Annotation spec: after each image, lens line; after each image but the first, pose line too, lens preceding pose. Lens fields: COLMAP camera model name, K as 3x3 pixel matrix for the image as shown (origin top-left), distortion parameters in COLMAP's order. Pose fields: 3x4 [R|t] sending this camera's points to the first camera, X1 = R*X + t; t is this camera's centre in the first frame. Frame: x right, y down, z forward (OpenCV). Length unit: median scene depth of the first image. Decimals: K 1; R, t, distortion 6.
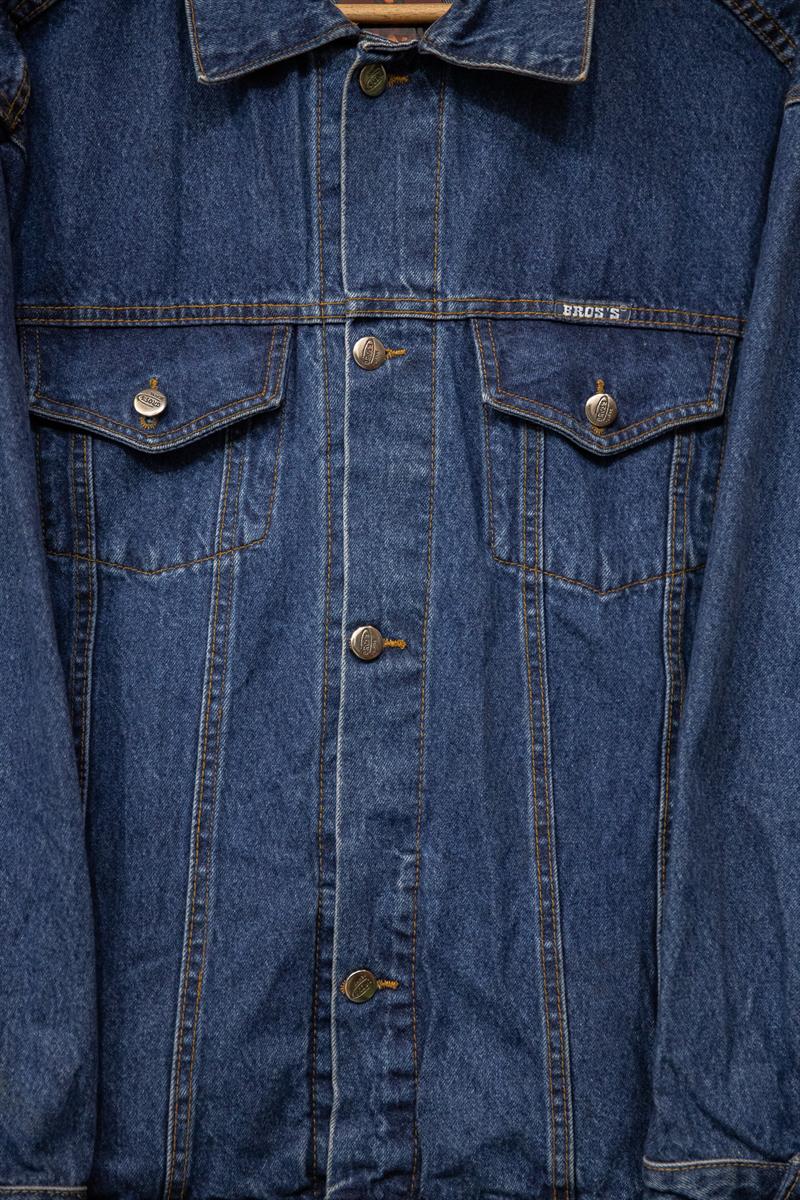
lens RADIAL K [[2172.6, 0, 400.0], [0, 2172.6, 600.0], [0, 0, 1]] dist [0.147300, 0.160712]
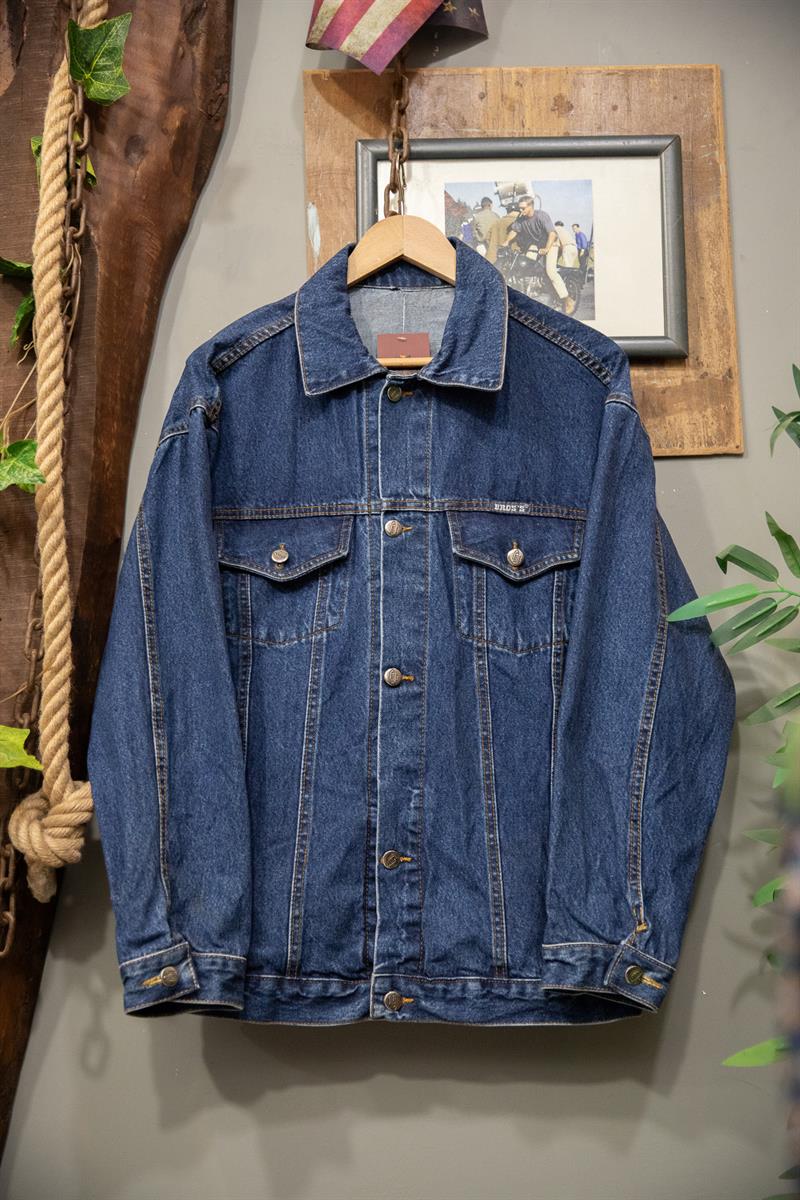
lens RADIAL K [[1496.2, 0, 400.0], [0, 1496.2, 600.0], [0, 0, 1]] dist [0.036719, 0.006158]
pose [[0.999245, -0.014712, -0.035963, 0.038547], [0.008891, 0.987566, -0.156950, 0.157521], [0.037825, 0.156512, 0.986951, -0.297787]]
